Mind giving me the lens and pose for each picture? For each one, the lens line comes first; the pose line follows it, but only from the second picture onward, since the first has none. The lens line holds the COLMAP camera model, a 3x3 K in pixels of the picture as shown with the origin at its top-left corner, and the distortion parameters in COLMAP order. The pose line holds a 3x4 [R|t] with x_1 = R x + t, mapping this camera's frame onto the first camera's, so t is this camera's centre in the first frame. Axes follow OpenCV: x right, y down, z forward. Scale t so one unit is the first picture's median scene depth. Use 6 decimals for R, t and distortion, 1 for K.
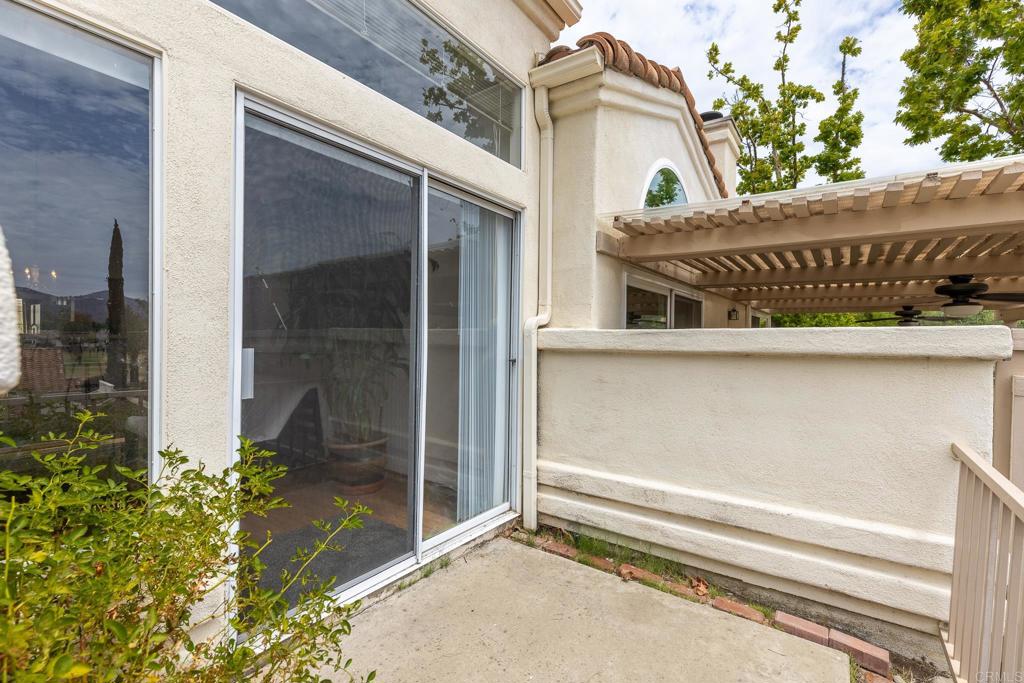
lens RADIAL K [[458.2, 0, 514.7], [0, 458.2, 334.4], [0, 0, 1]] dist [0.006301, -0.000899]
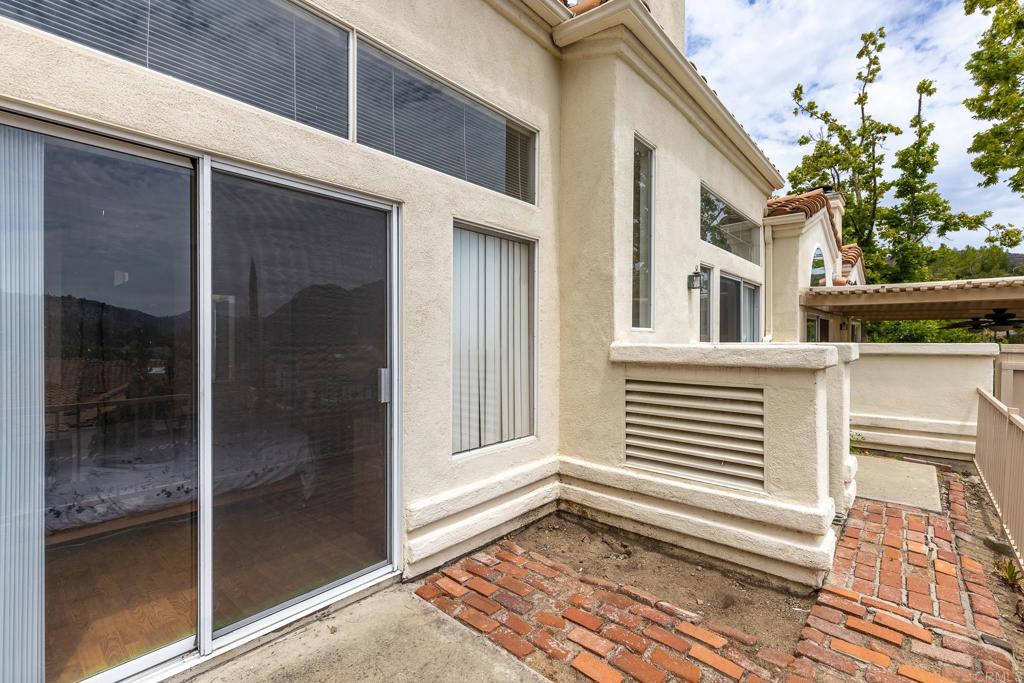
lens RADIAL K [[458.2, 0, 514.4], [0, 458.2, 342.5], [0, 0, 1]] dist [0.006301, -0.000899]
pose [[0.995542, -0.012485, -0.093486, -0.201979], [0.014247, 0.999733, 0.018201, -0.015463], [0.093234, -0.019452, 0.995454, -0.261939]]
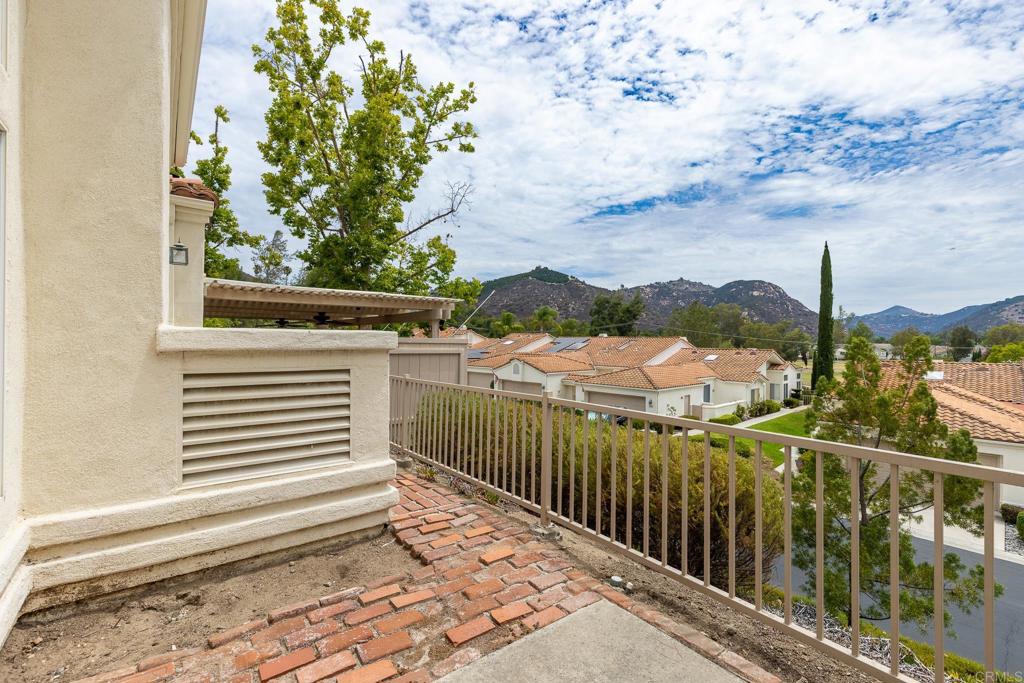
lens RADIAL K [[458.2, 0, 521.9], [0, 458.2, 343.7], [0, 0, 1]] dist [0.006301, -0.000899]
pose [[0.276556, -0.019987, 0.960790, -0.303429], [-0.013537, 0.999603, 0.024691, -0.009223], [-0.960902, -0.019835, 0.276176, -0.195801]]
